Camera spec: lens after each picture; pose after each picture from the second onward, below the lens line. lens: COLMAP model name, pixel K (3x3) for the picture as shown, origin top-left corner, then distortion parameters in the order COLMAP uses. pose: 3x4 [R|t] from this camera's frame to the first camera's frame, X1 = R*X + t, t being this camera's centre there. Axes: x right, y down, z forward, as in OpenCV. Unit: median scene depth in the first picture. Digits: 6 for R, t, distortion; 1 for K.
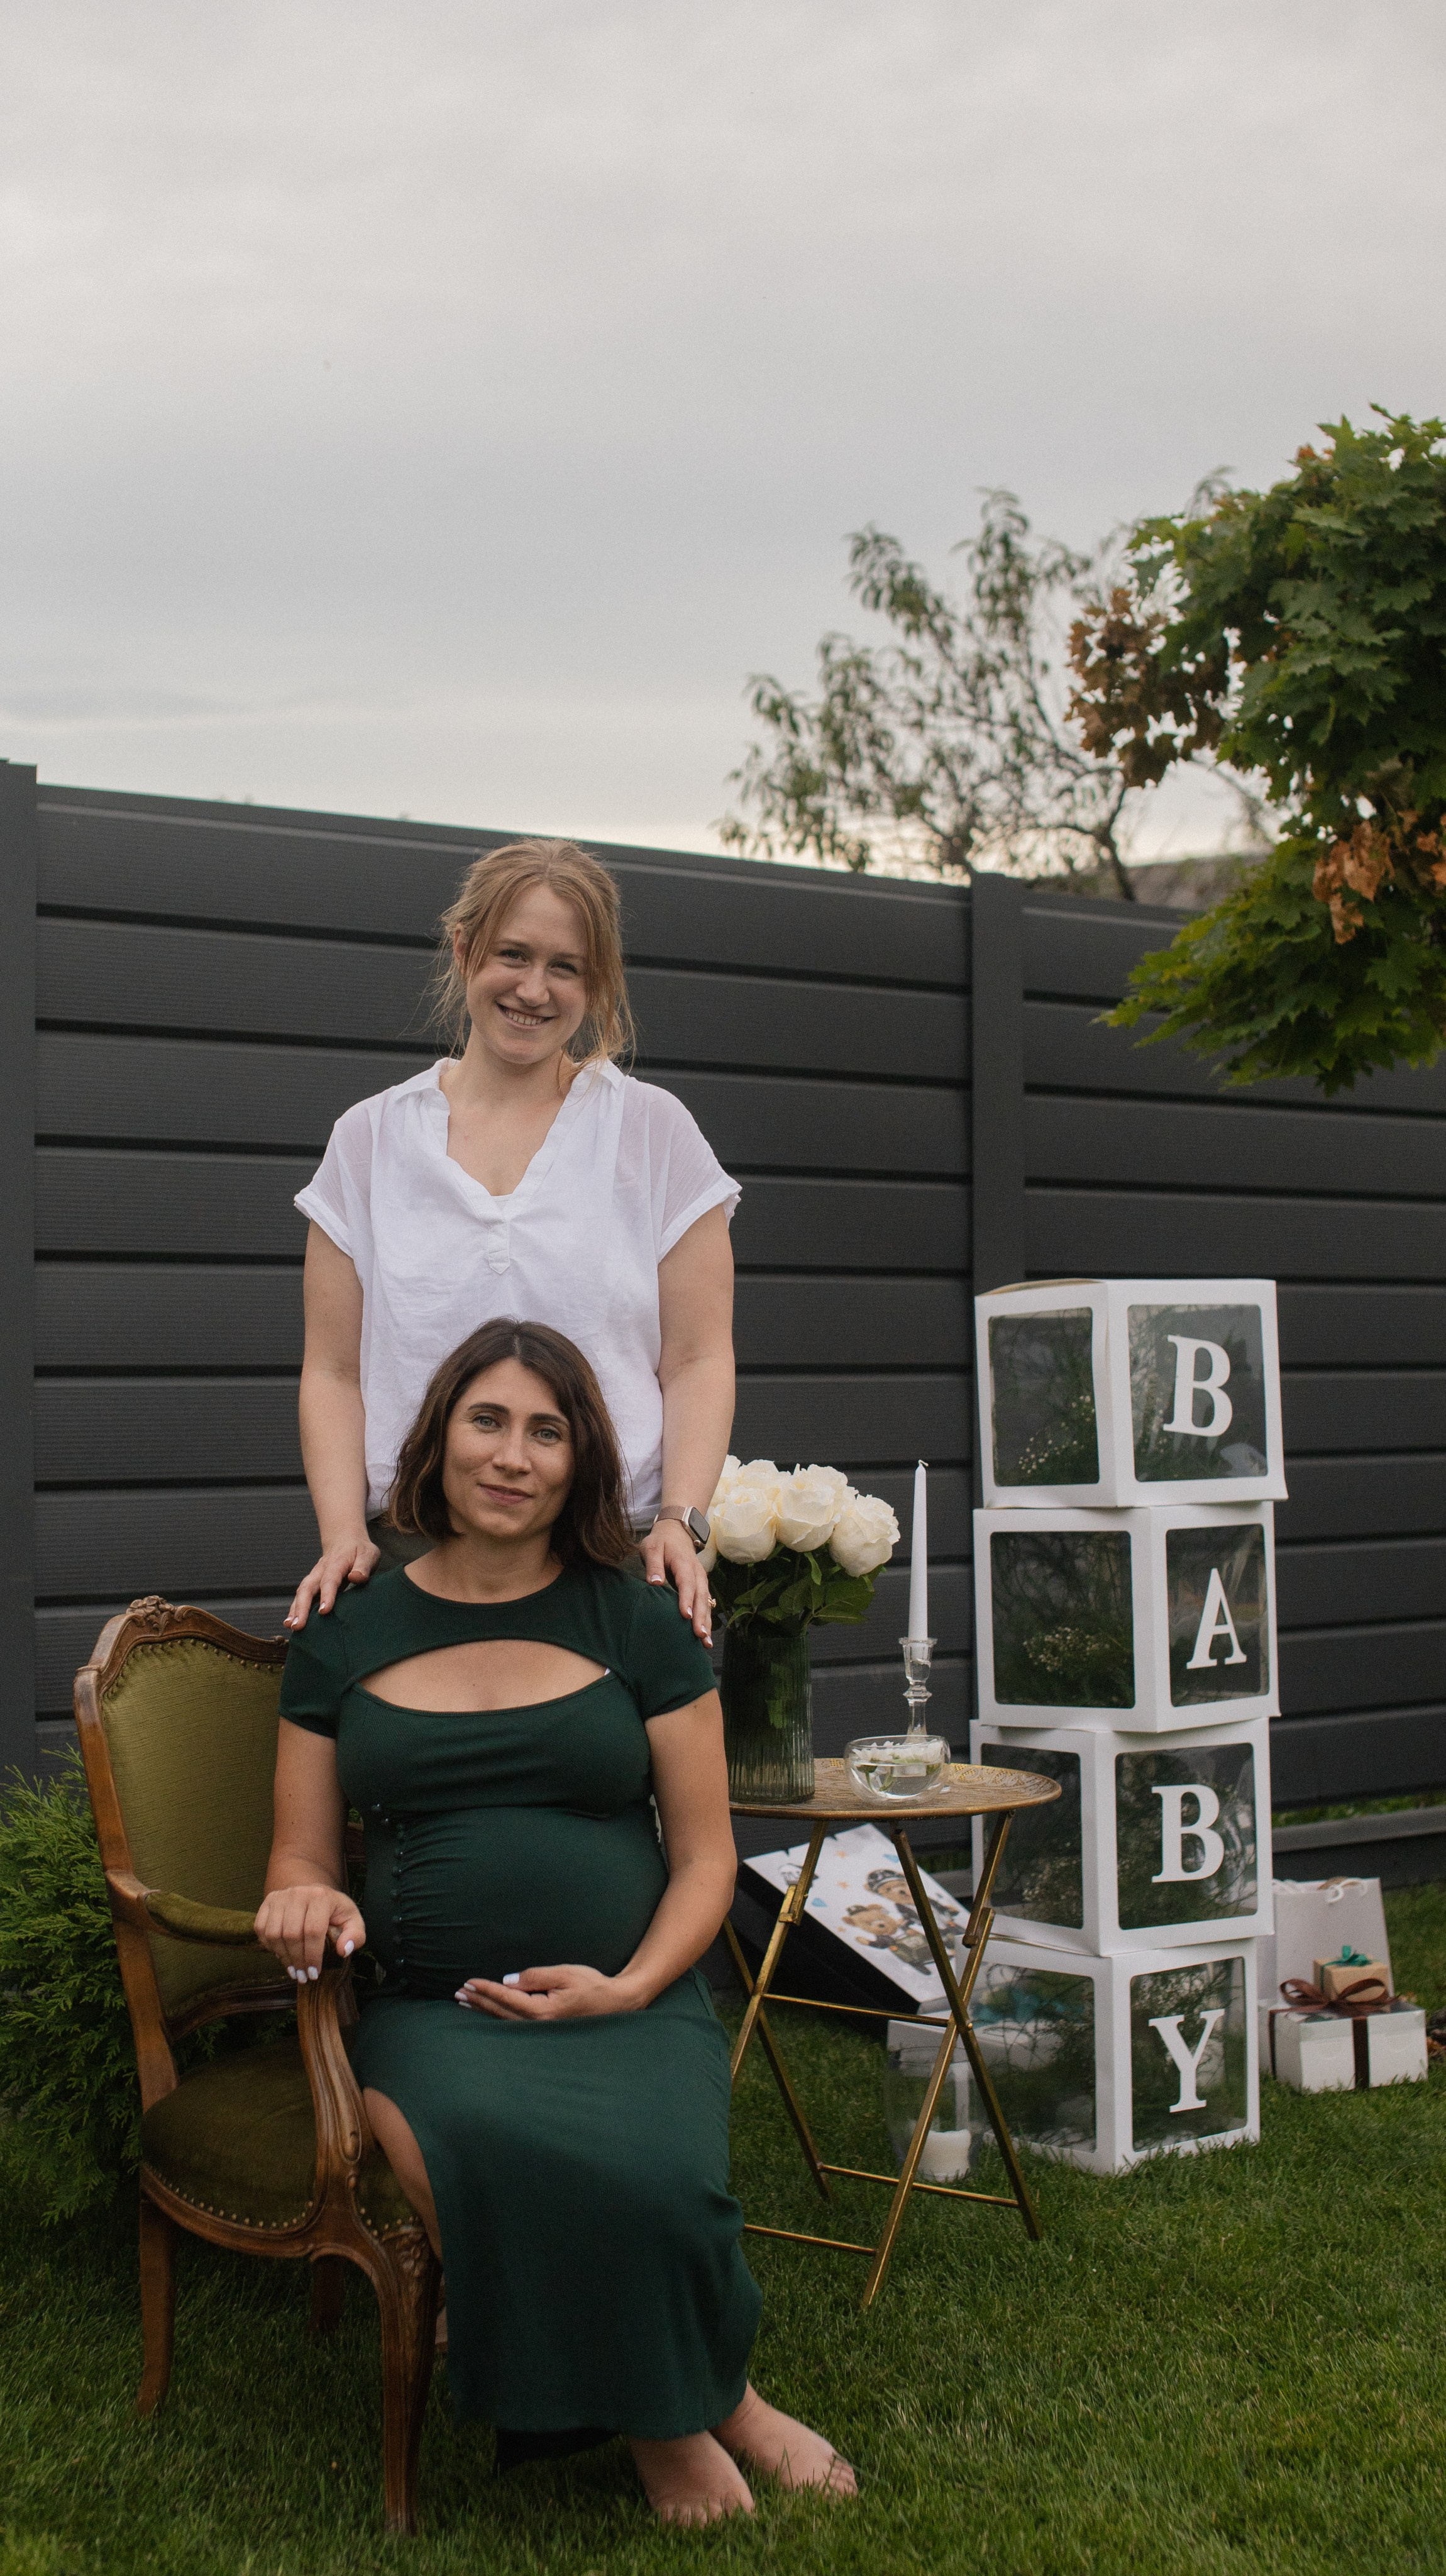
lens RADIAL K [[3749.5, 0, 722.8], [0, 3749.5, 1278.3], [0, 0, 1]] dist [-0.143621, 0.266915]
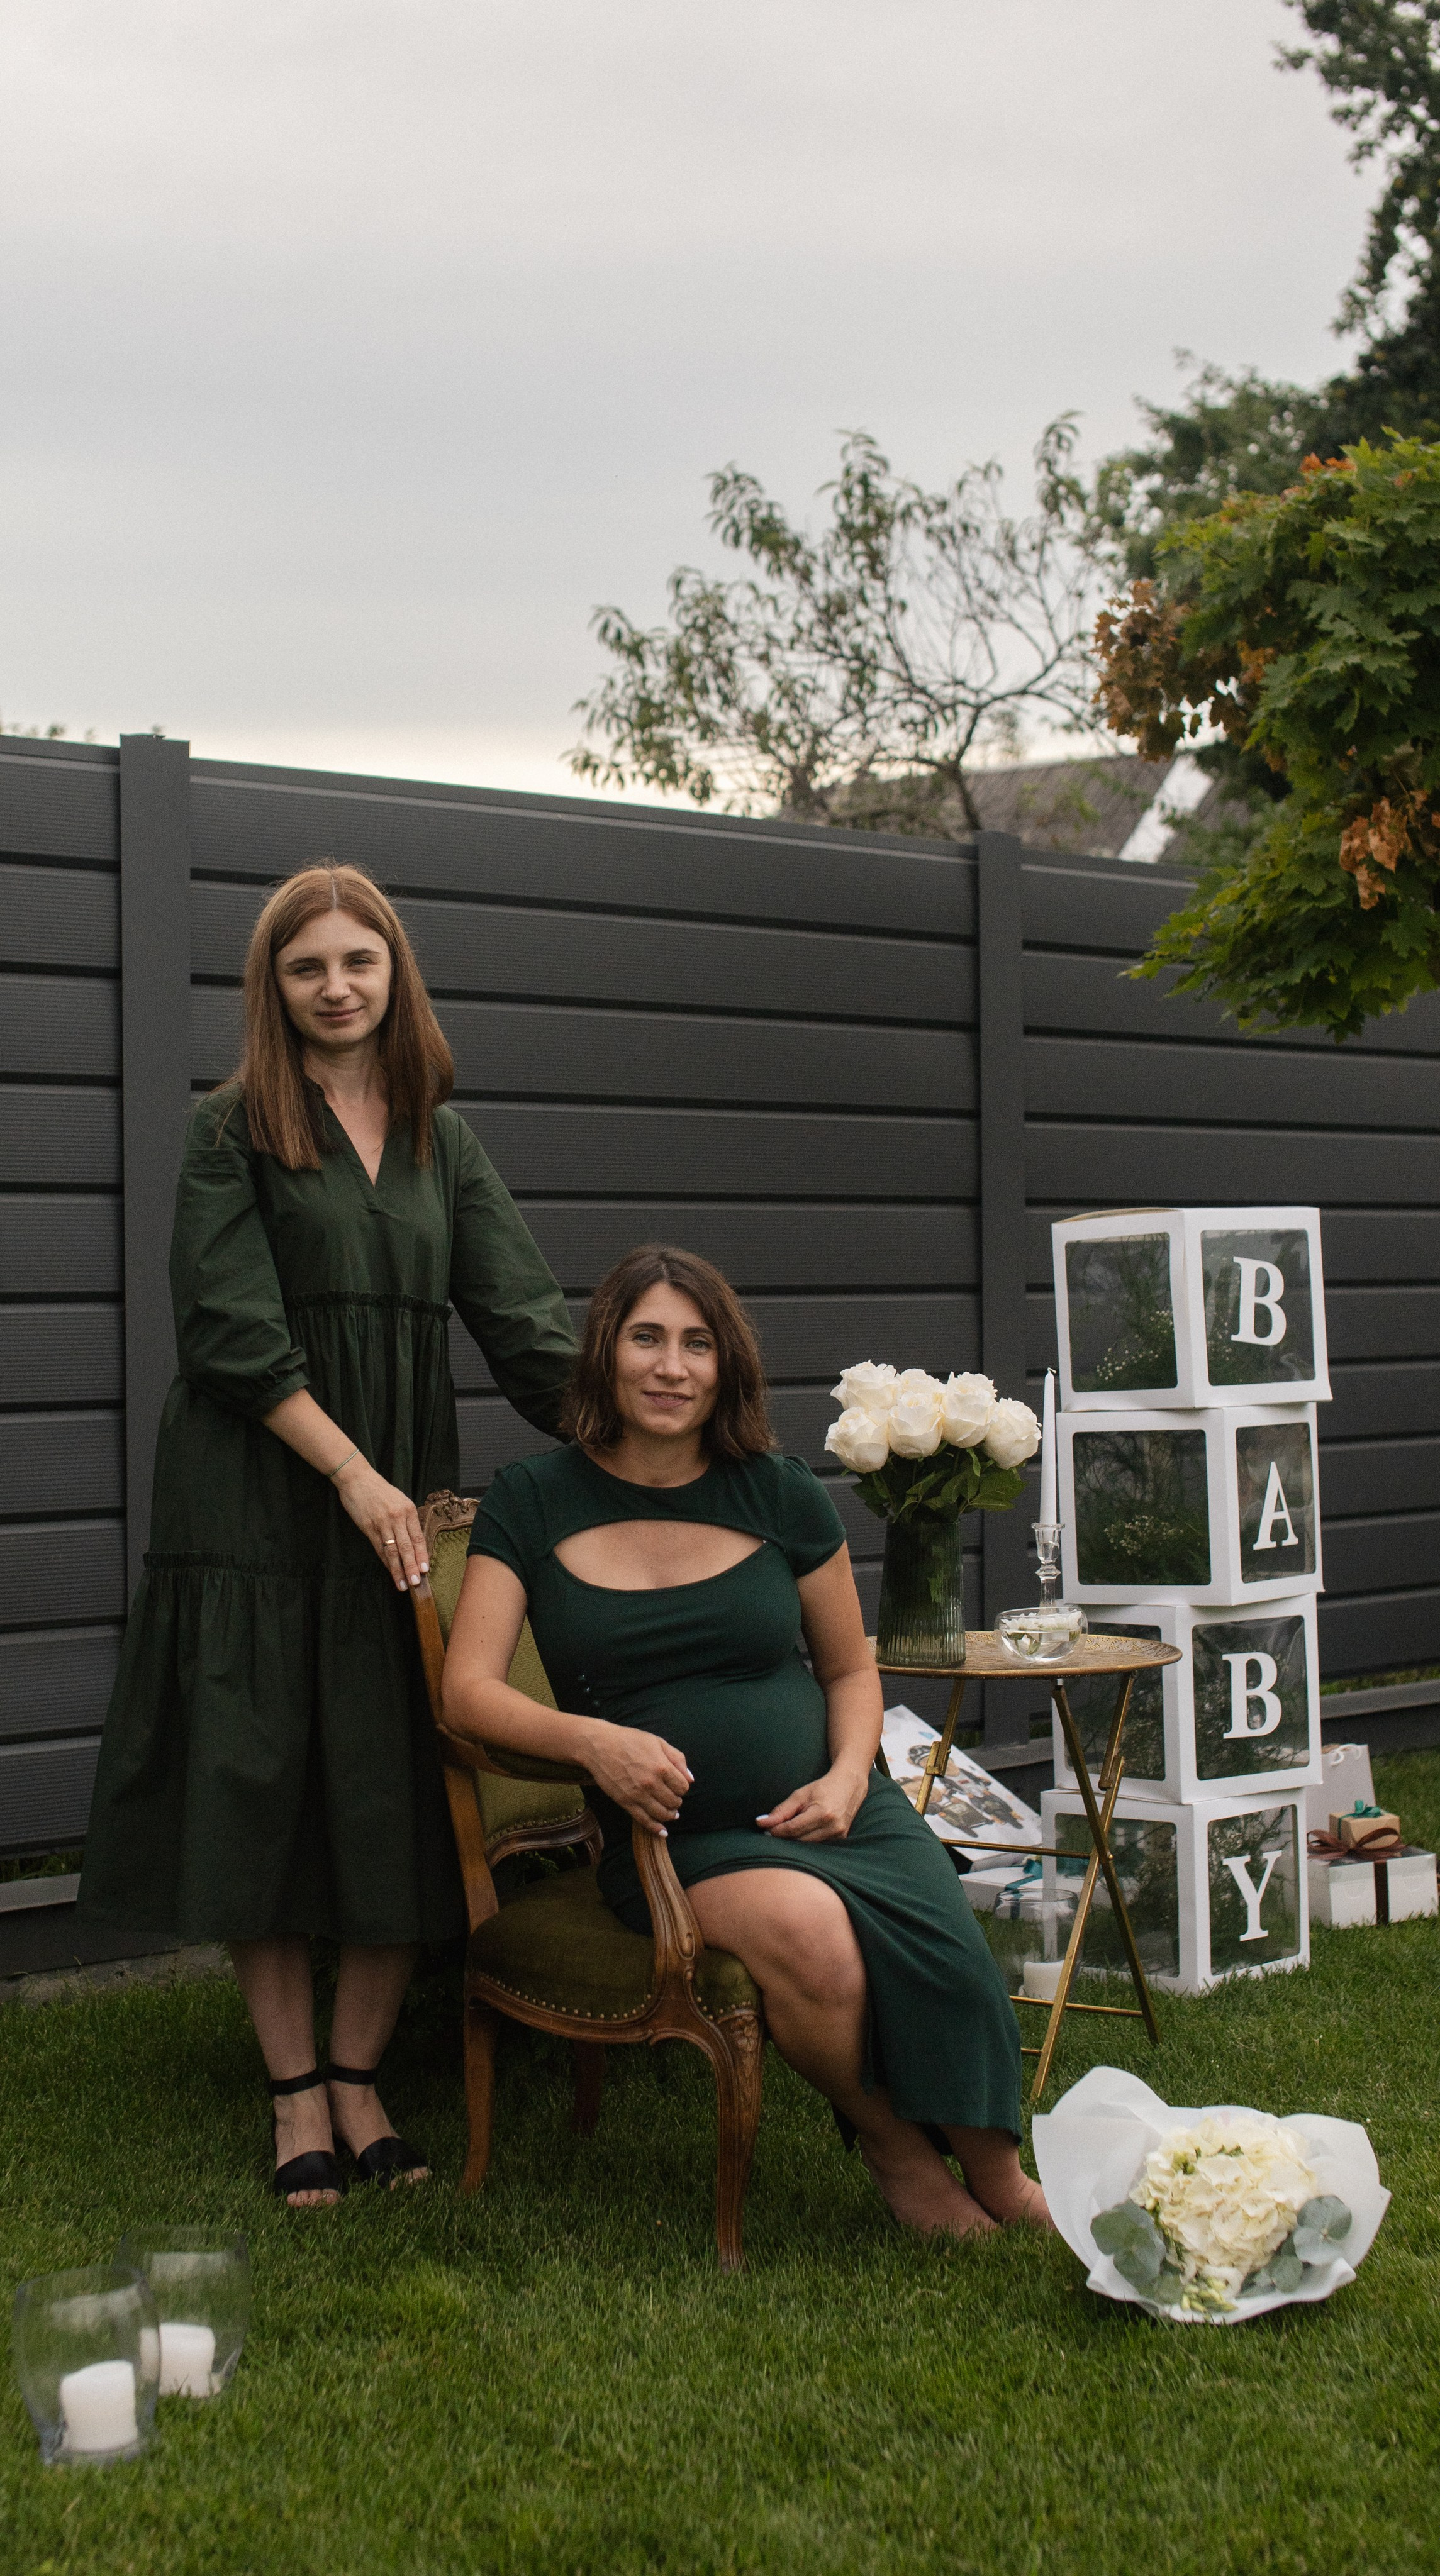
lens RADIAL K [[3918.1, 0, 799.7], [0, 3918.1, 1233.7], [0, 0, 1]] dist [-0.128057, 0.179631]
pose [[0.994642, -0.006049, 0.103199, -0.127218], [0.005048, 0.999938, 0.009960, -0.004161], [-0.103253, -0.009386, 0.994611, -0.158182]]
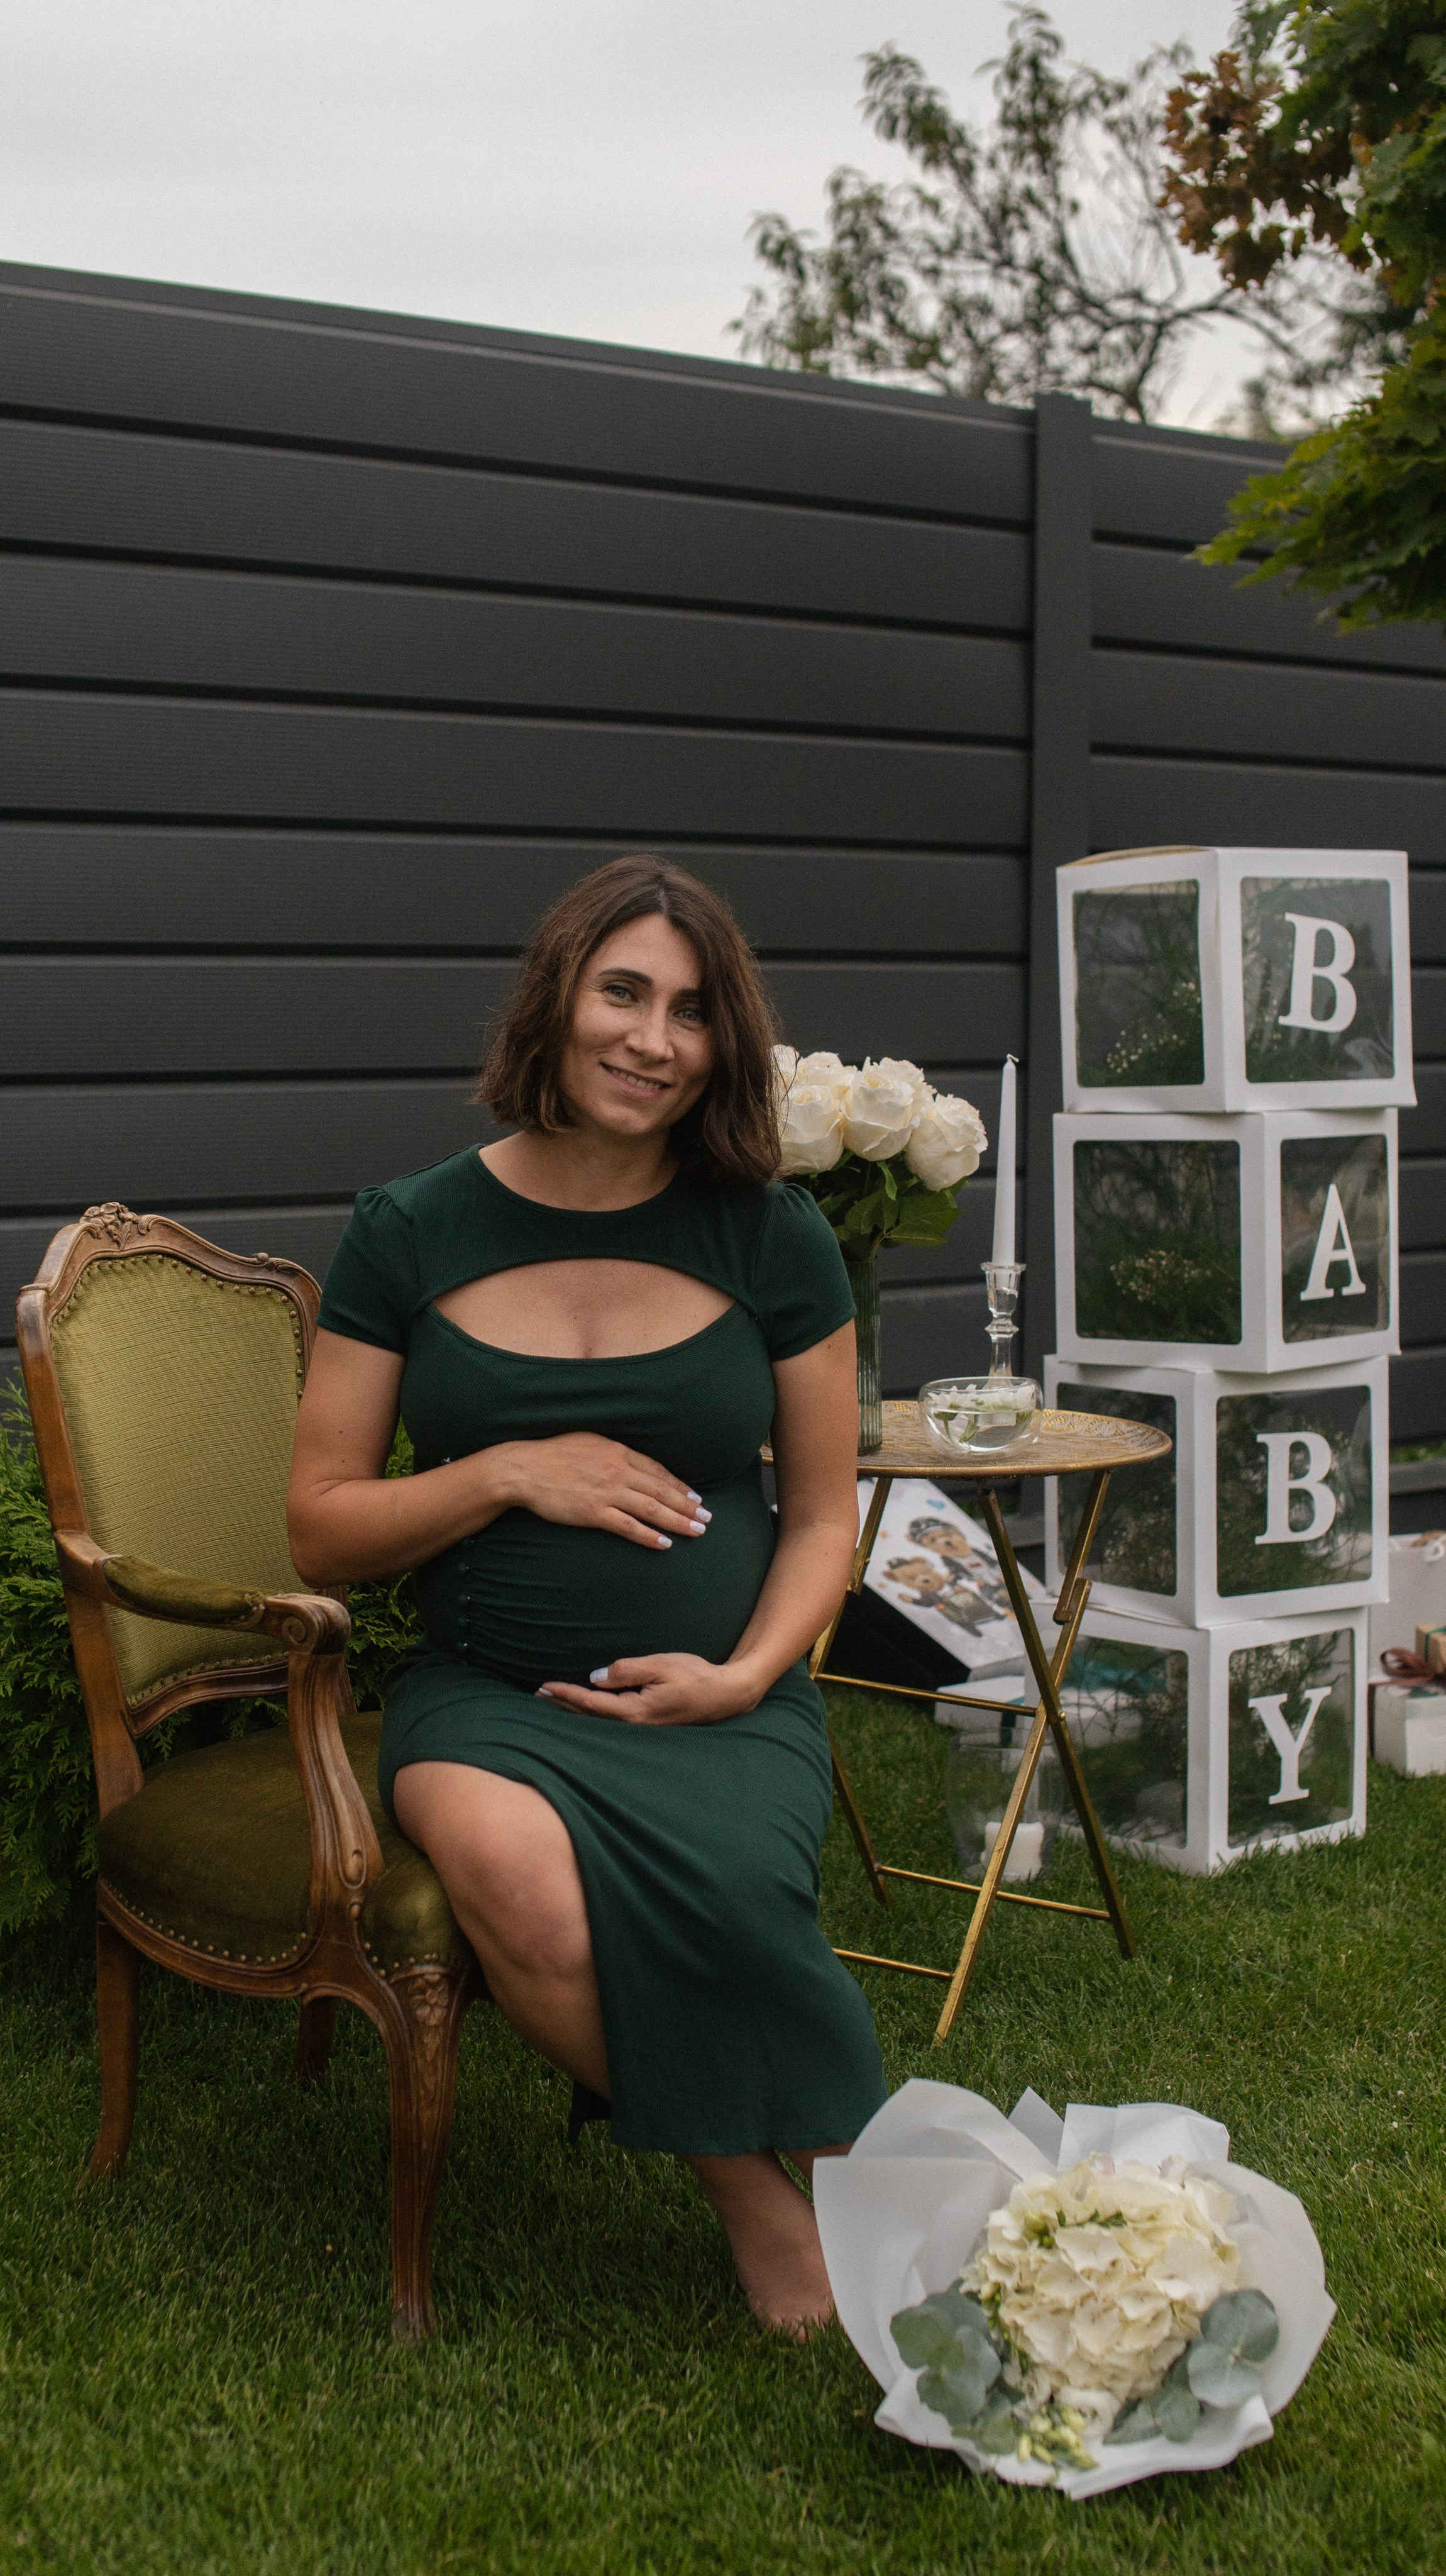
lens RADIAL K [[3796.0, 0, 759.4], [0, 3796.0, 1319.8], [0, 0, 1]] dist [-0.135158, 0.300901]
pose [[0.999769, 0.008139, 0.019883, -0.017952], [-0.010355, 0.993424, 0.114023, 0.009358], [-0.018824, -0.114202, 0.993279, 0.120348]]
